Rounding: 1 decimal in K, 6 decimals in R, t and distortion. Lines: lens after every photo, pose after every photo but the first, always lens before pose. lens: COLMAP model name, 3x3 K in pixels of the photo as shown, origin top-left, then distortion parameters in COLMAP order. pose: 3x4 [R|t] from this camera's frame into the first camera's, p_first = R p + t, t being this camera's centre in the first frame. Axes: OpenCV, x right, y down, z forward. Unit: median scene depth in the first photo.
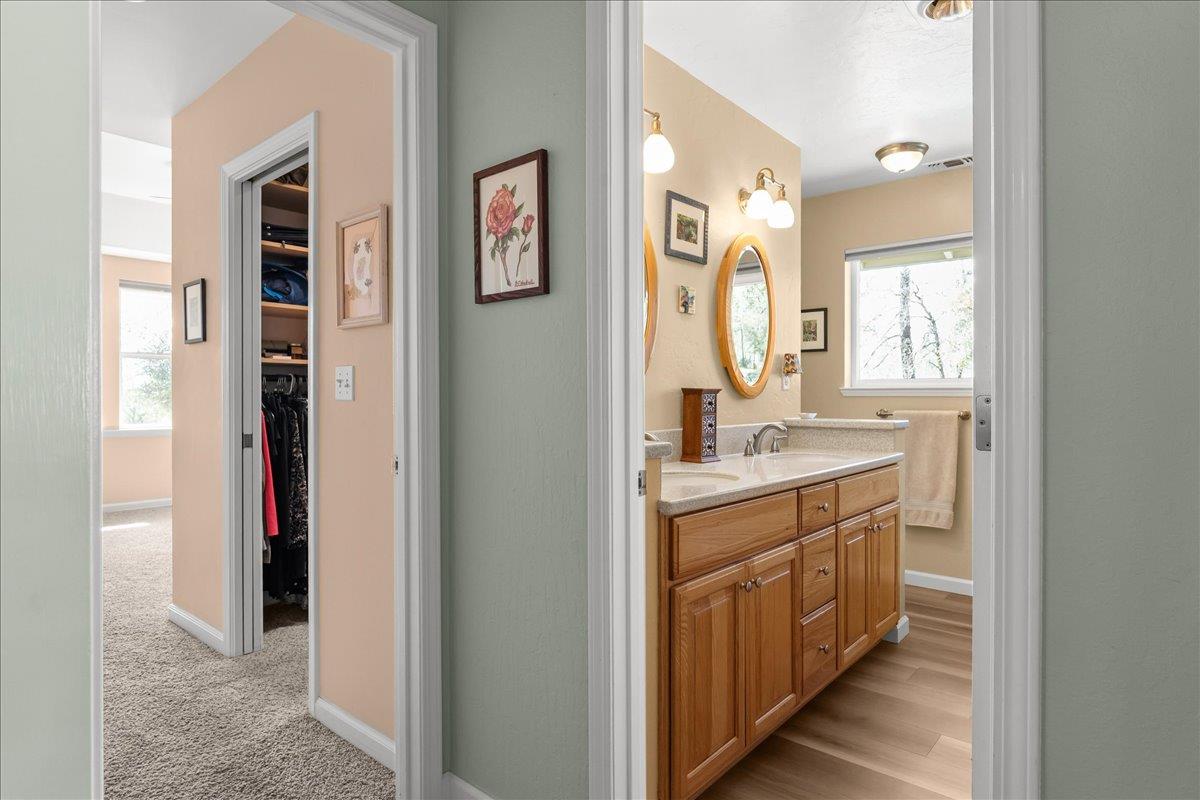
lens RADIAL K [[702.6, 0, 600.0], [0, 702.6, 400.0], [0, 0, 1]] dist [0.000685, -0.000265]
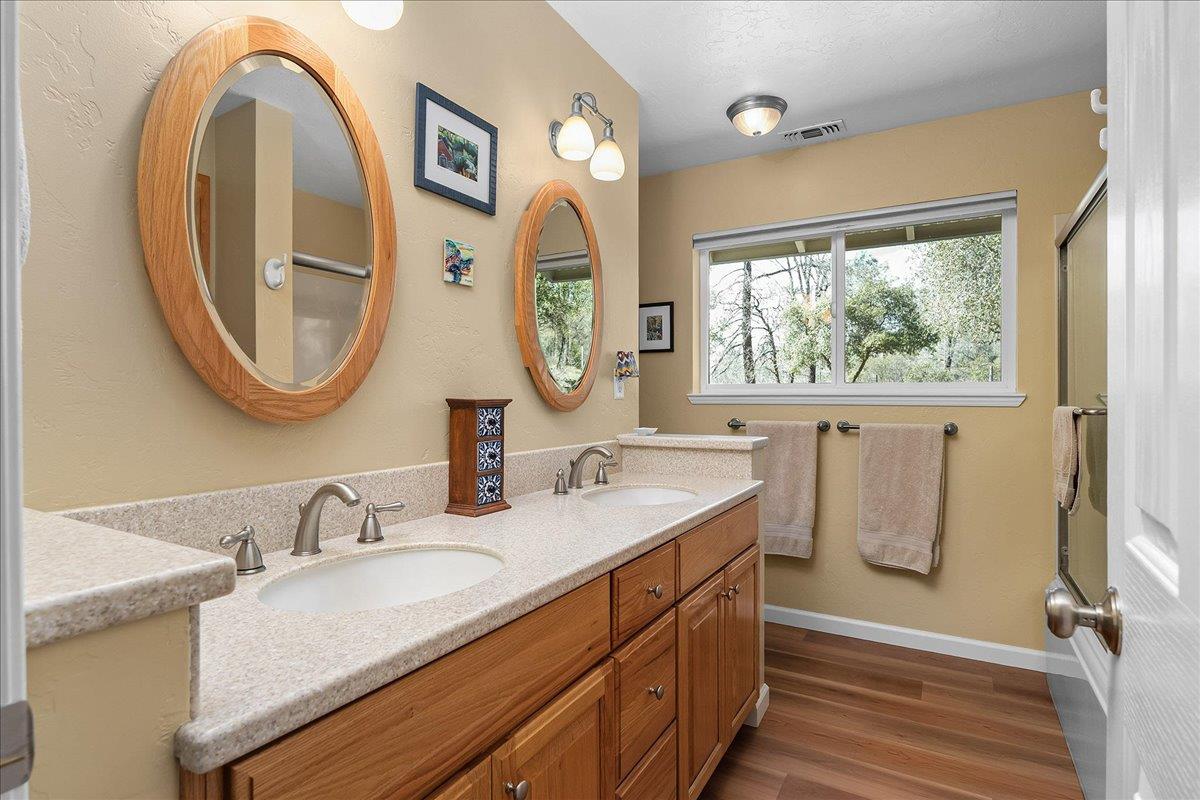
lens RADIAL K [[677.0, 0, 607.3], [0, 677.0, 419.5], [0, 0, 1]] dist [-0.001953, -0.000691]
pose [[0.979040, -0.010678, 0.203387, 0.125829], [0.005891, 0.999691, 0.024130, -0.011496], [-0.203582, -0.022426, 0.978801, 0.342566]]
